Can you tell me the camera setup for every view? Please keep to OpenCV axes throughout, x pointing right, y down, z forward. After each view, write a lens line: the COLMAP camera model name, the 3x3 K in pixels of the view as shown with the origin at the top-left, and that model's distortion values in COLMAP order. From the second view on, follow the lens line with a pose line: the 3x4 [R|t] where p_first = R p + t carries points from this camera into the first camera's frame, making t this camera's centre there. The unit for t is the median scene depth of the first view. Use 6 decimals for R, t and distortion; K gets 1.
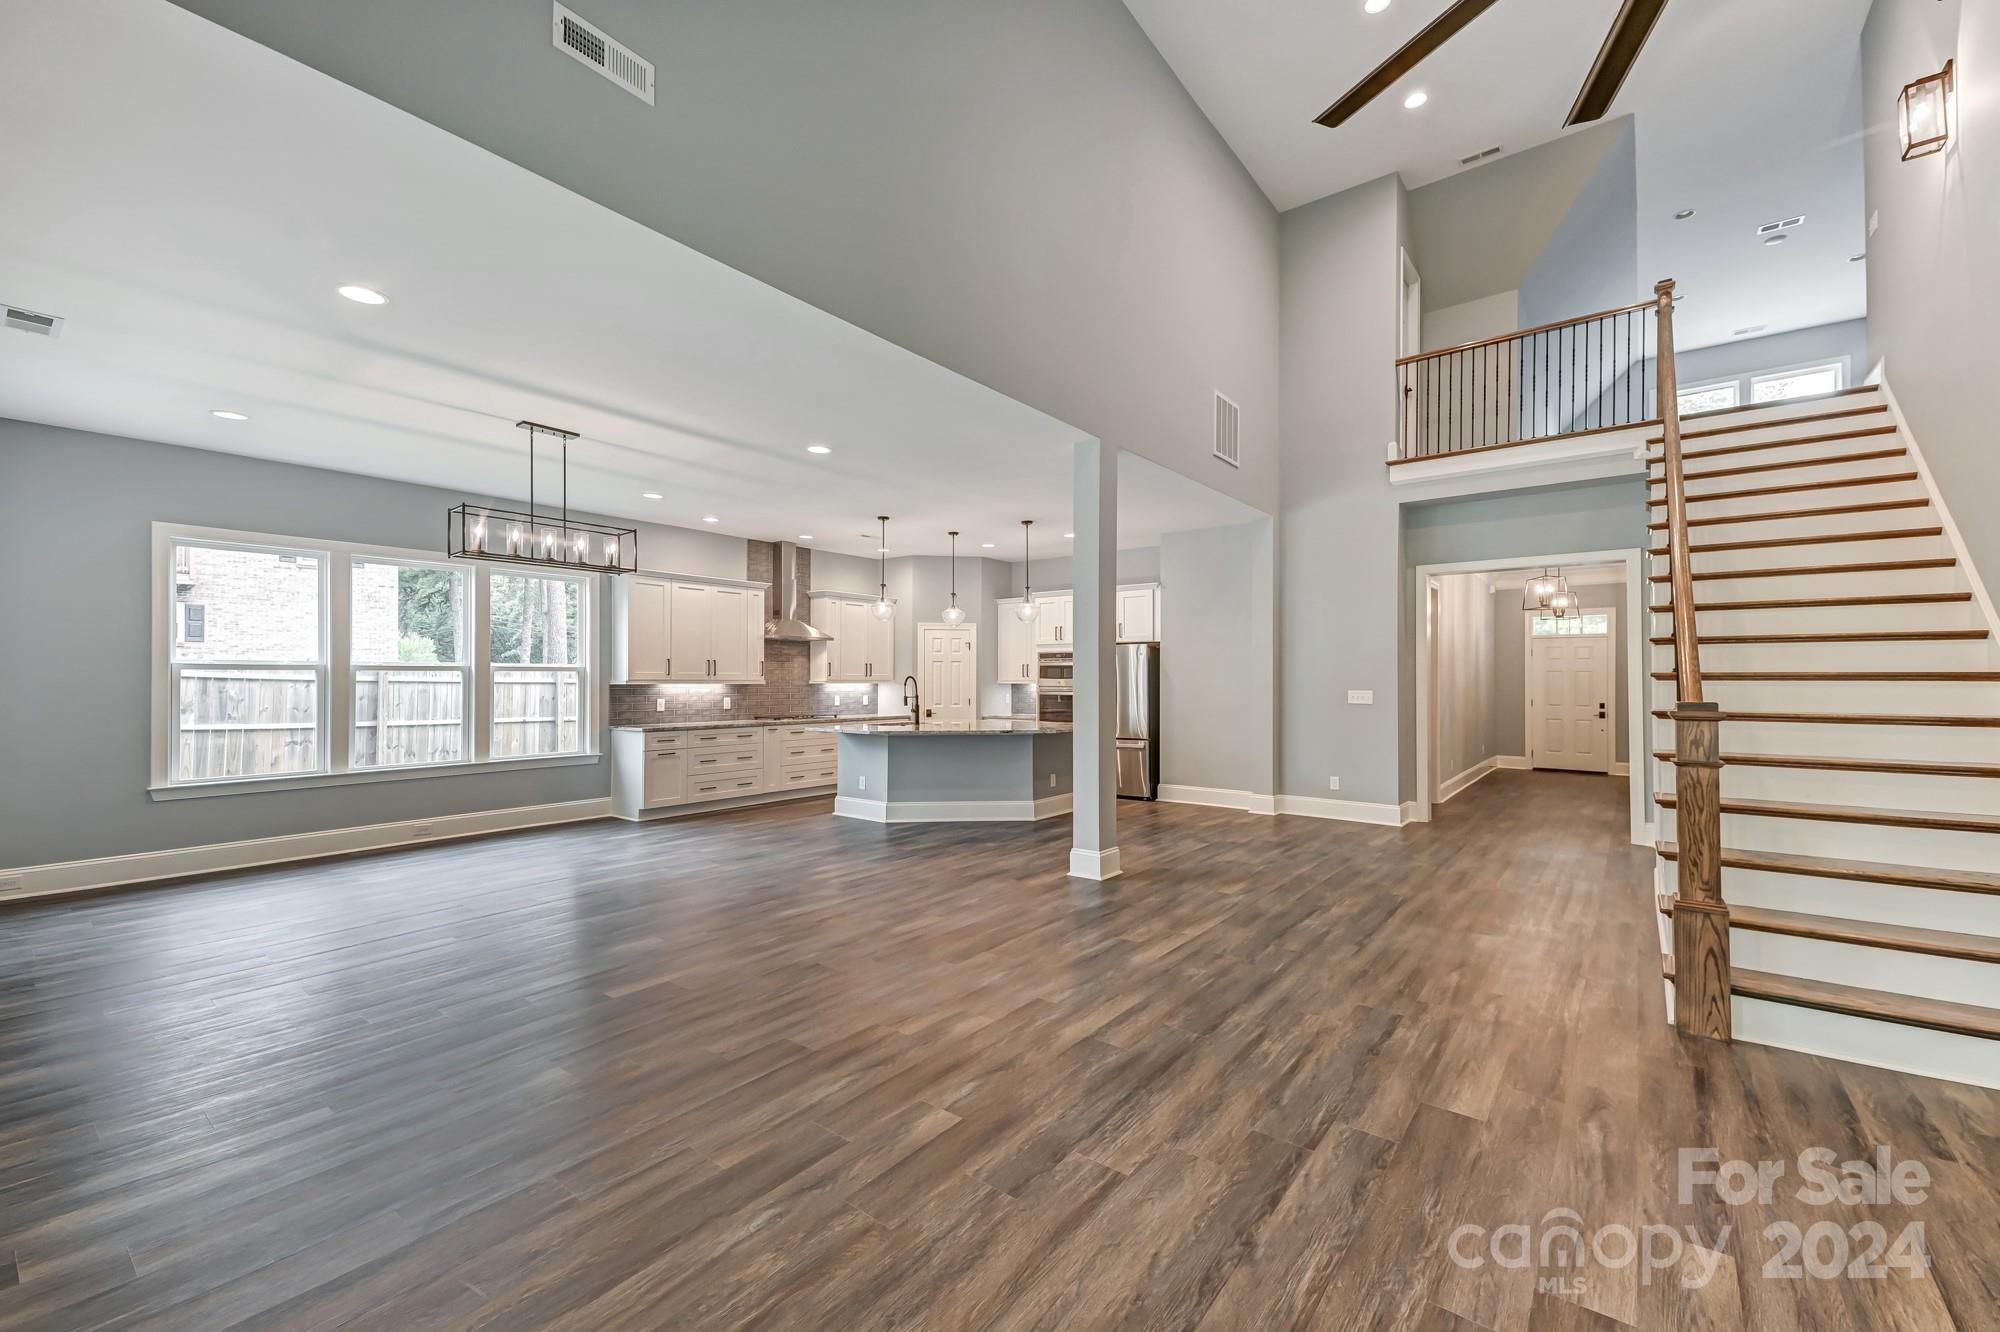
lens RADIAL K [[807.4, 0, 991.9], [0, 807.4, 671.3], [0, 0, 1]] dist [0.036359, -0.004748]
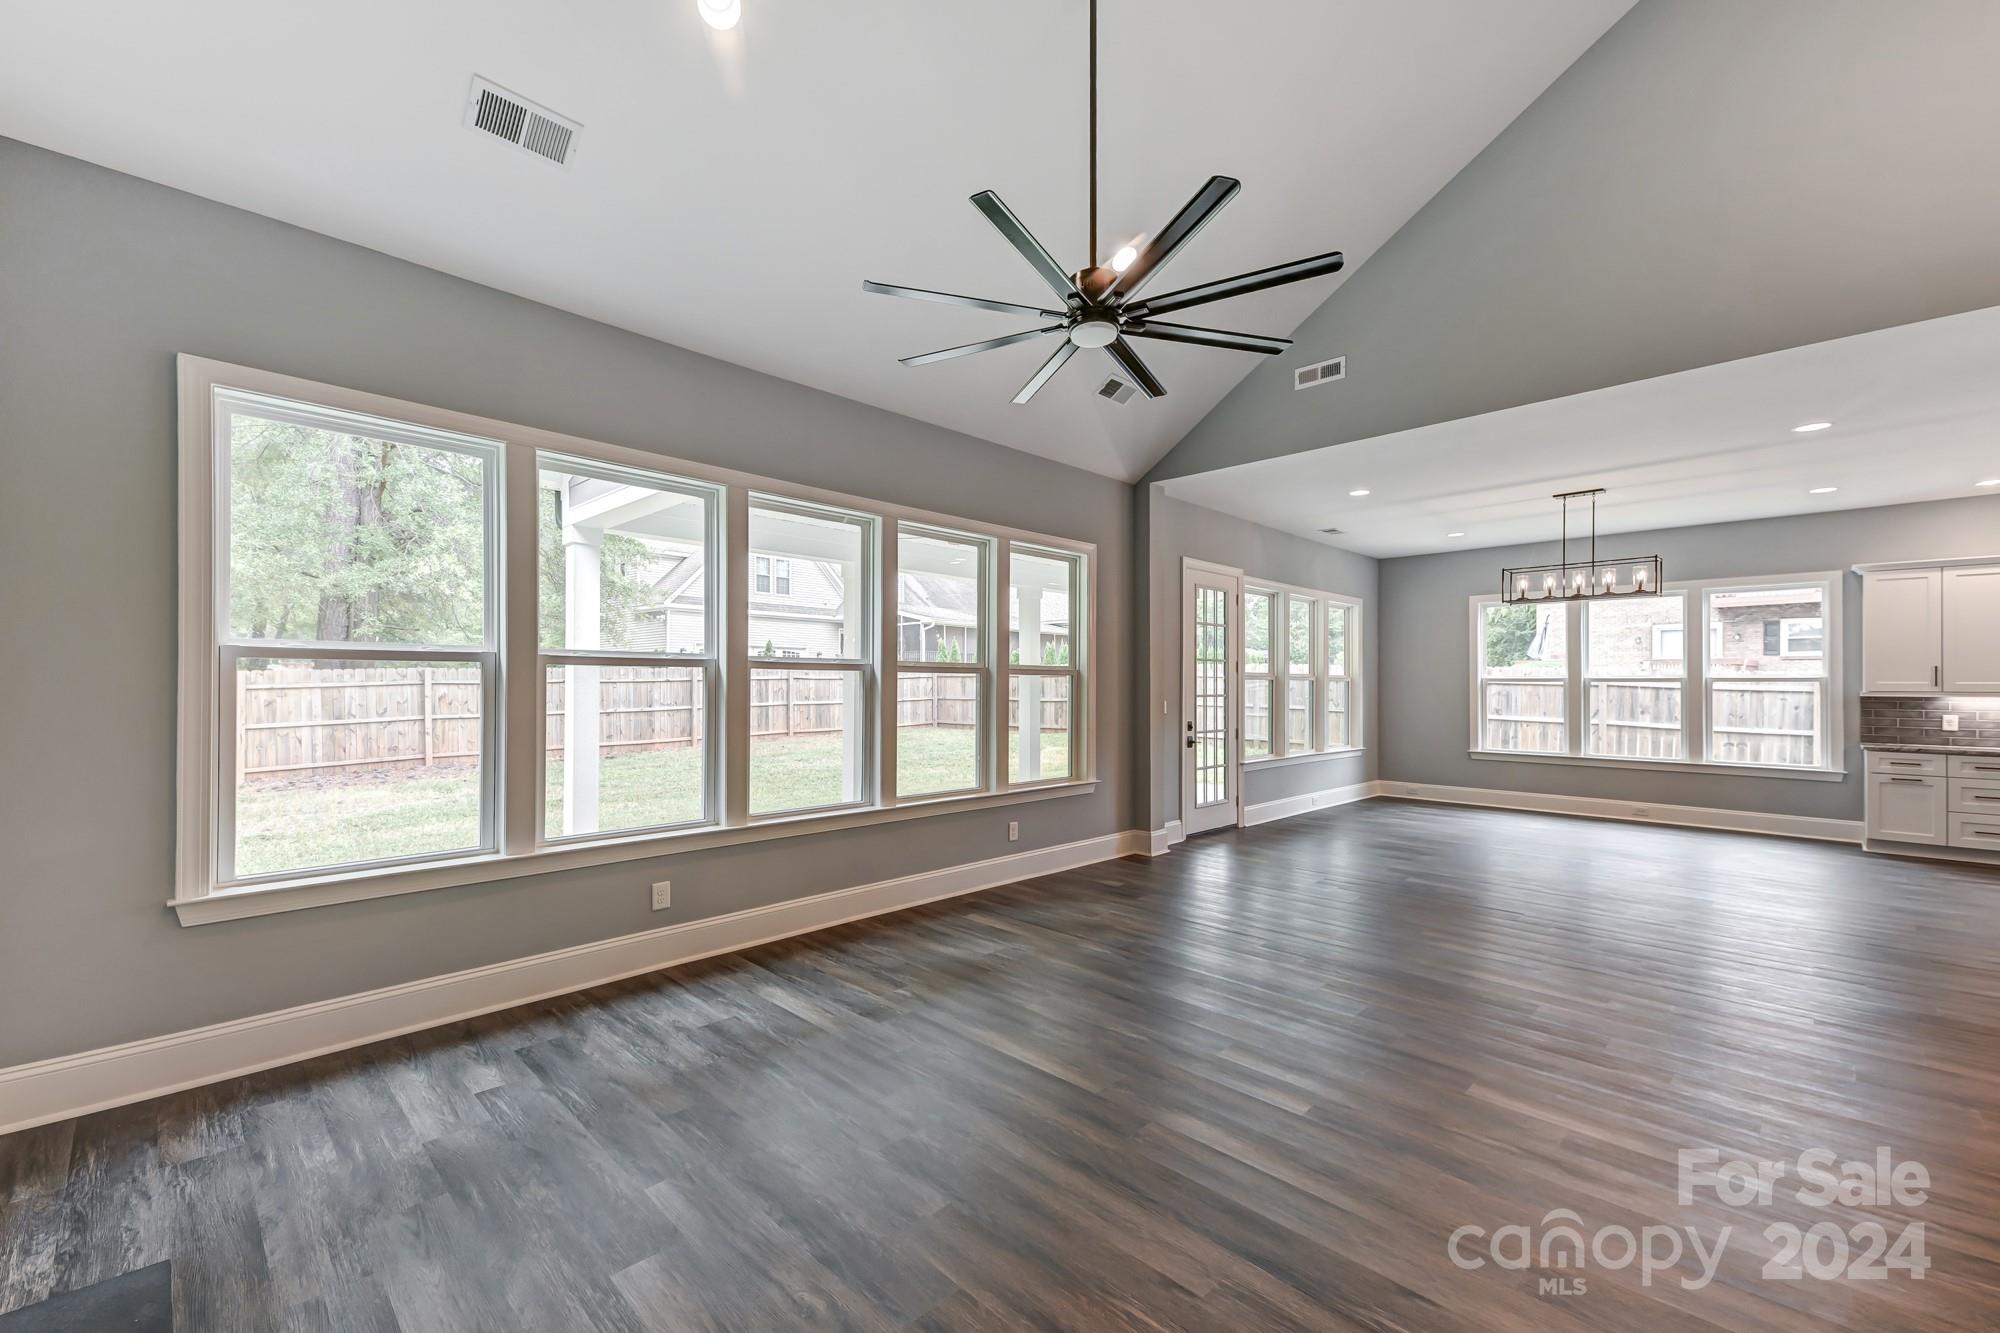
lens RADIAL K [[807.4, 0, 1011.1], [0, 807.4, 673.5], [0, 0, 1]] dist [0.036359, -0.004748]
pose [[-0.100090, -0.016573, -0.994840, 0.544736], [0.004655, 0.999843, -0.017125, 0.002403], [0.994968, -0.006345, -0.099997, 0.161422]]
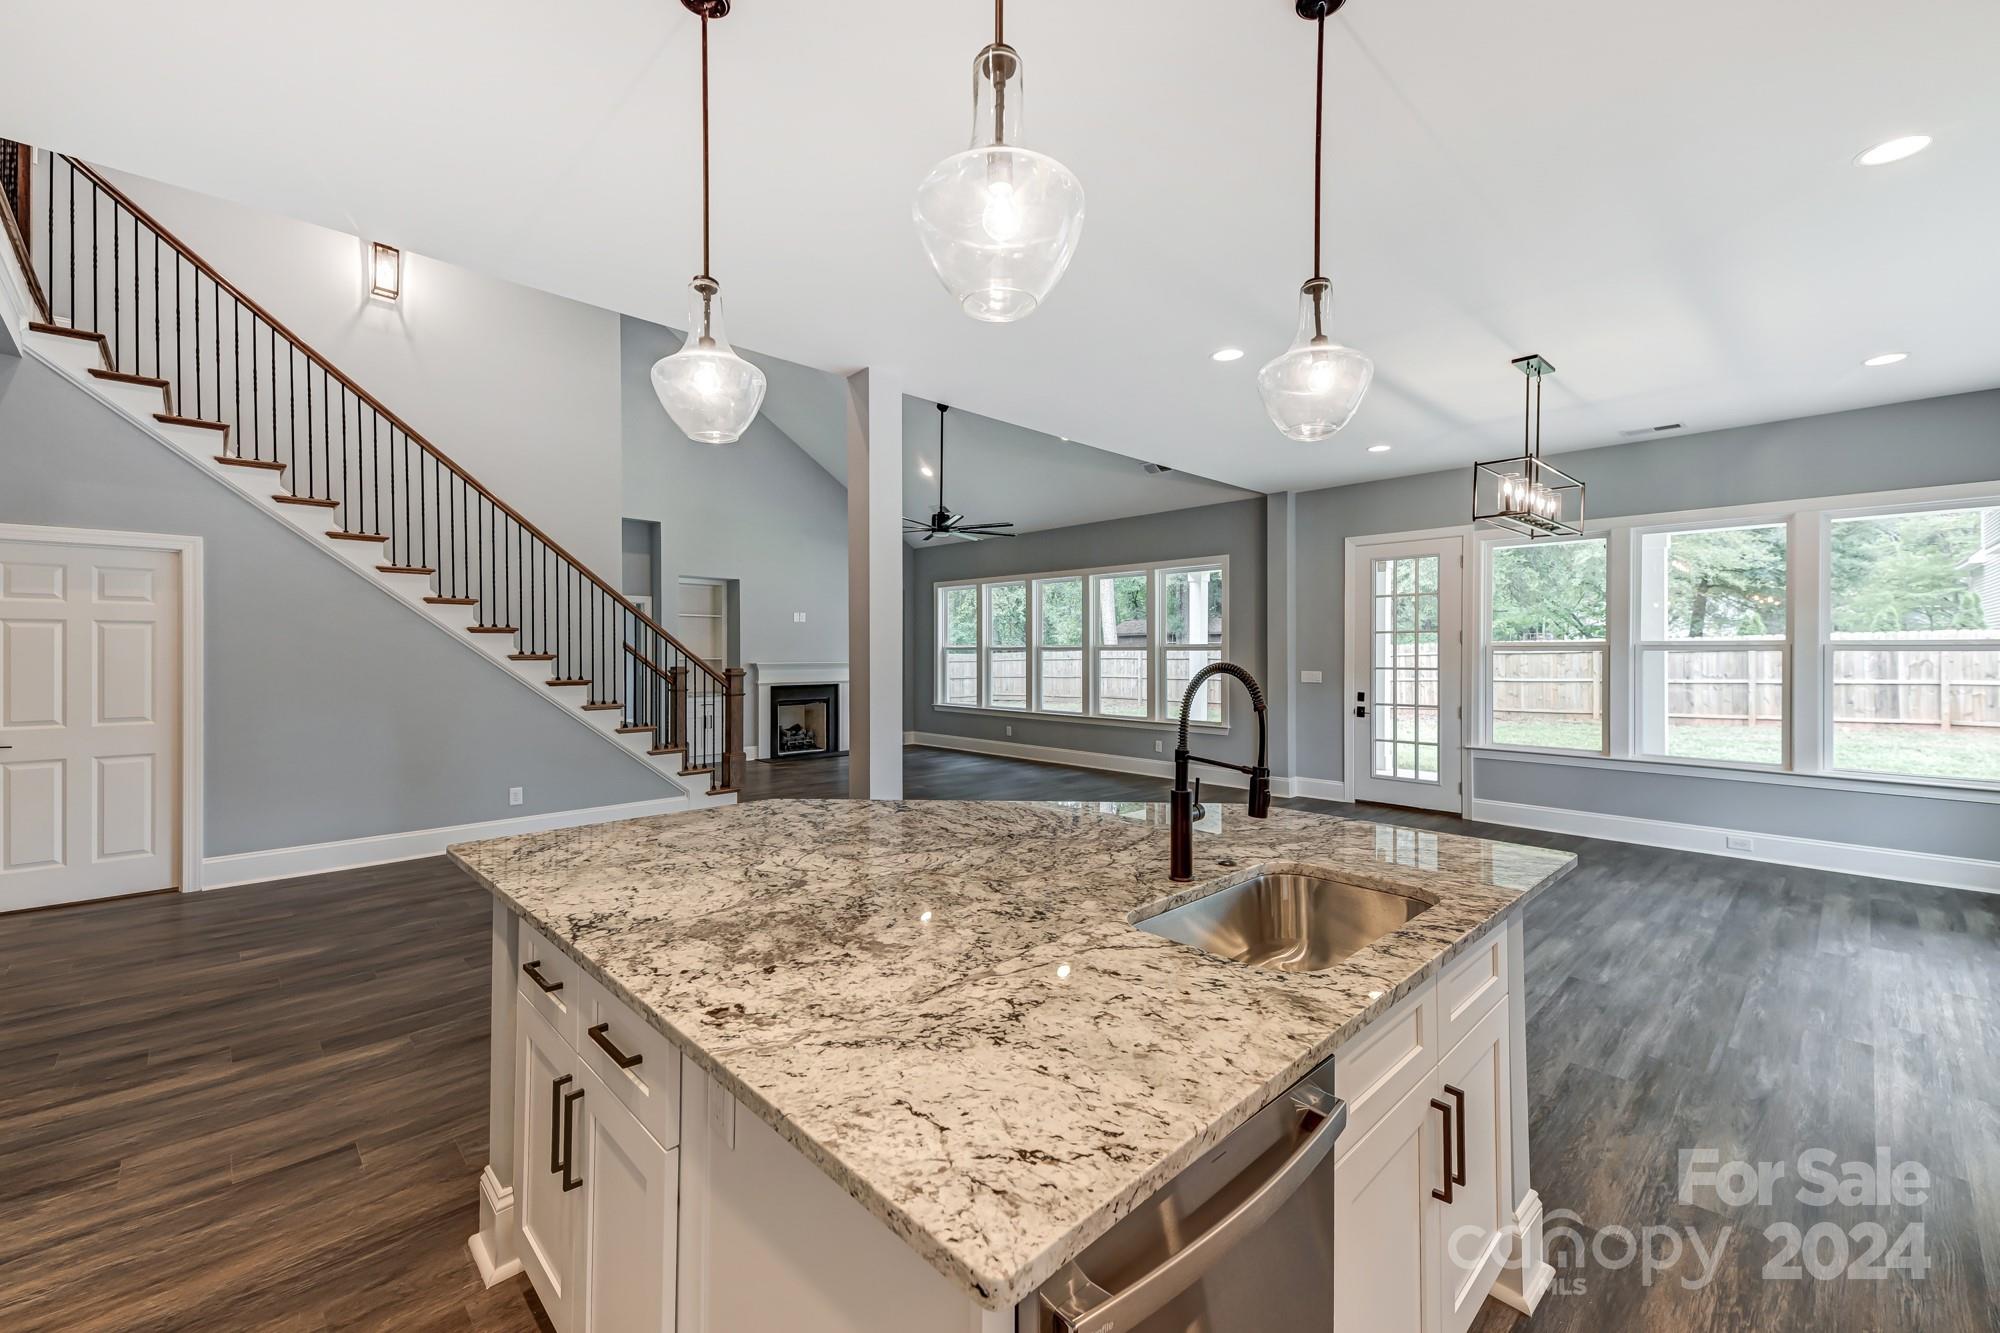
lens RADIAL K [[807.4, 0, 994.0], [0, 807.4, 653.1], [0, 0, 1]] dist [0.036359, -0.004748]
pose [[-0.991267, -0.001765, 0.131860, -0.067807], [-0.002608, 0.999977, -0.006221, 0.002760], [-0.131846, -0.006511, -0.991249, 1.253471]]
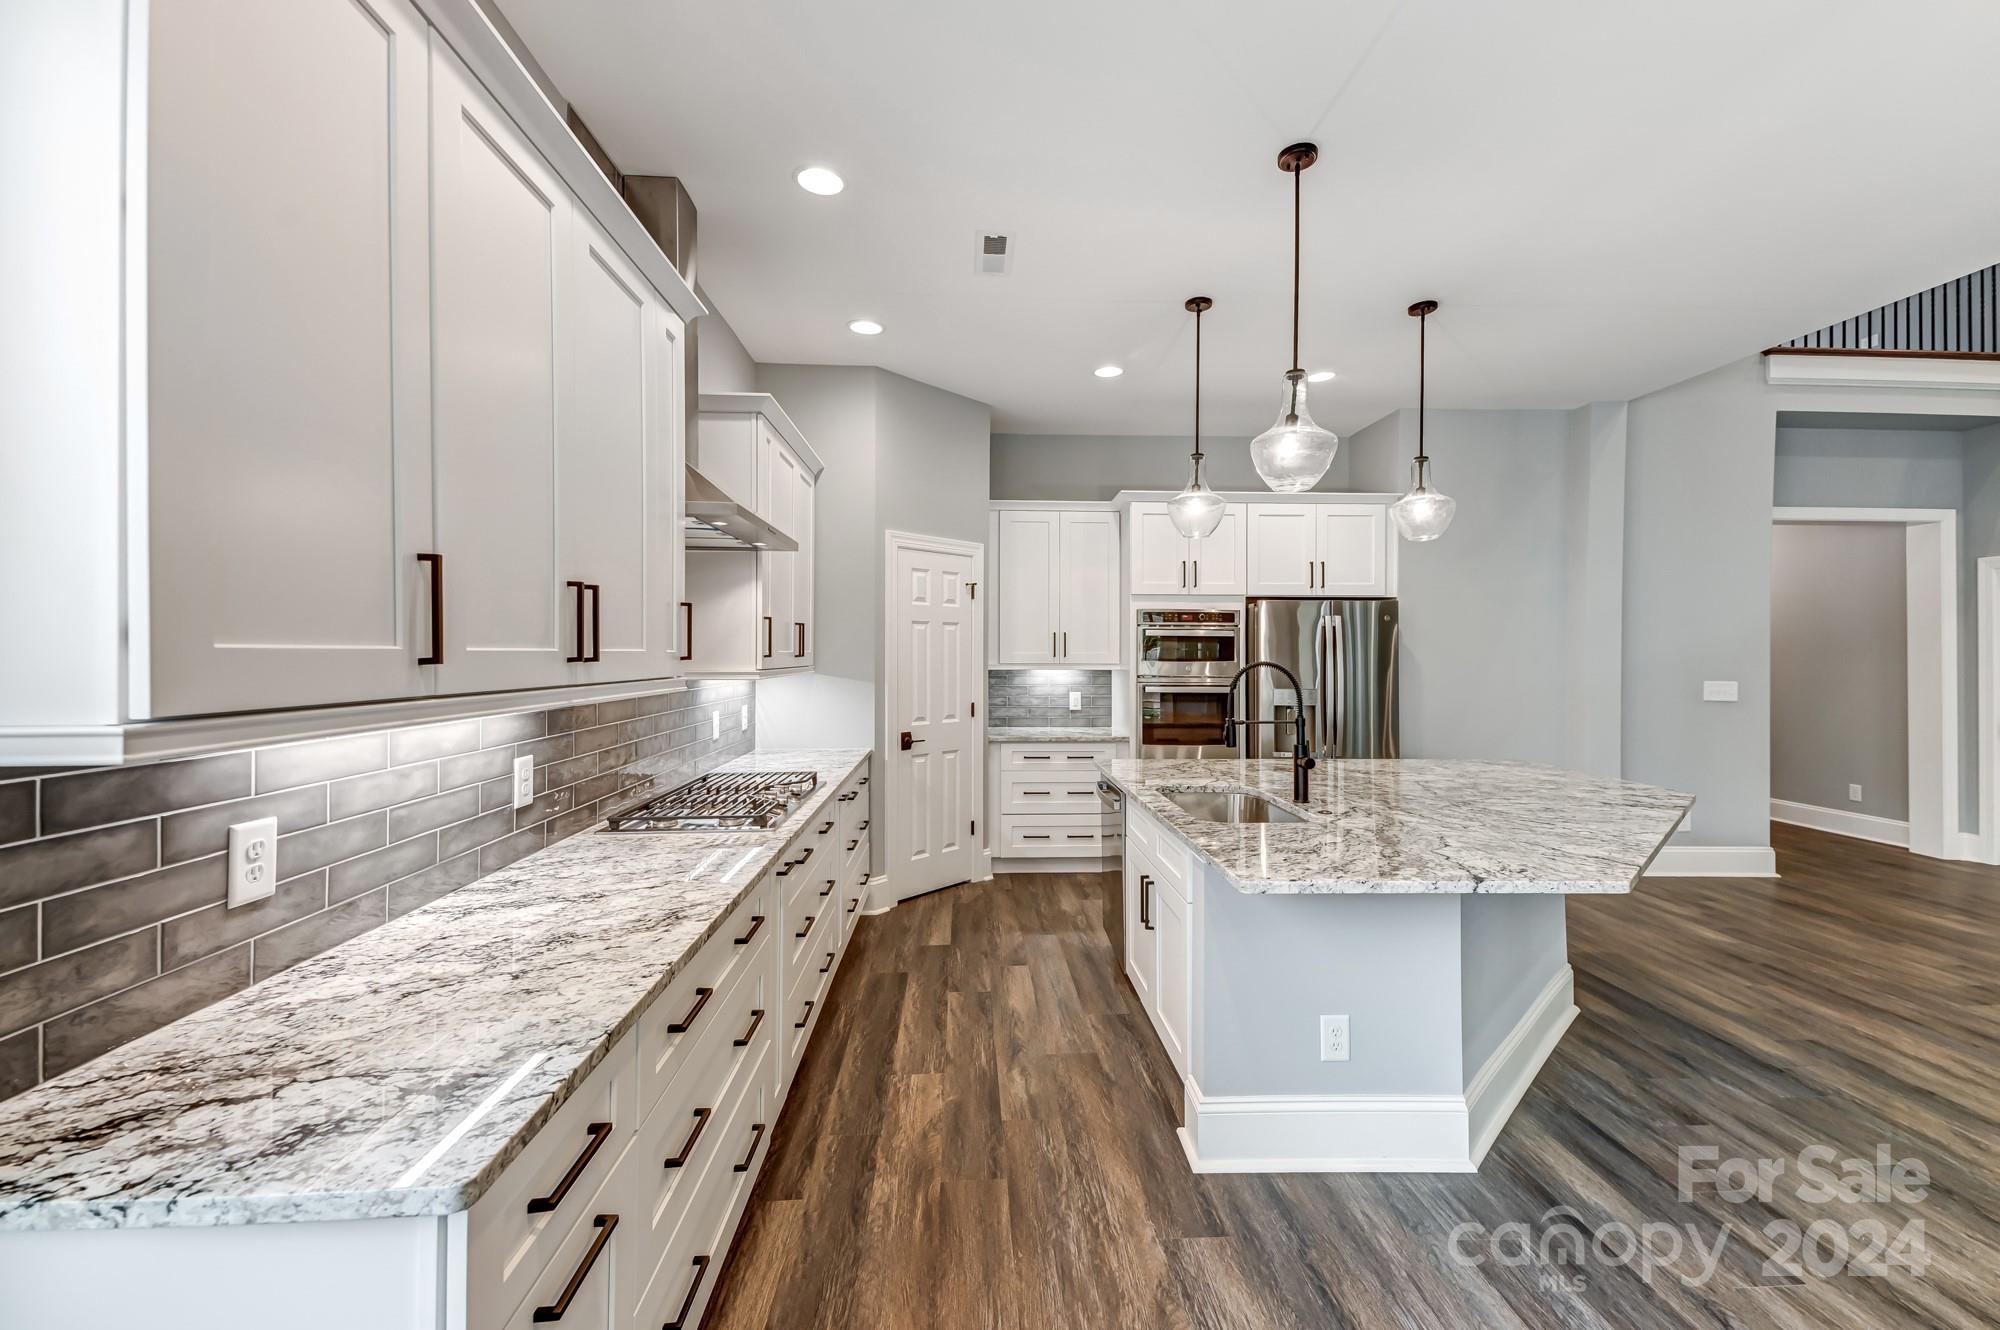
lens RADIAL K [[811.3, 0, 1003.1], [0, 811.3, 642.0], [0, 0, 1]] dist [0.035762, -0.001095]
pose [[0.747552, 0.010370, 0.664123, -0.429062], [-0.011113, 0.999933, -0.003105, -0.000308], [-0.664111, -0.005059, 0.747617, 0.833592]]
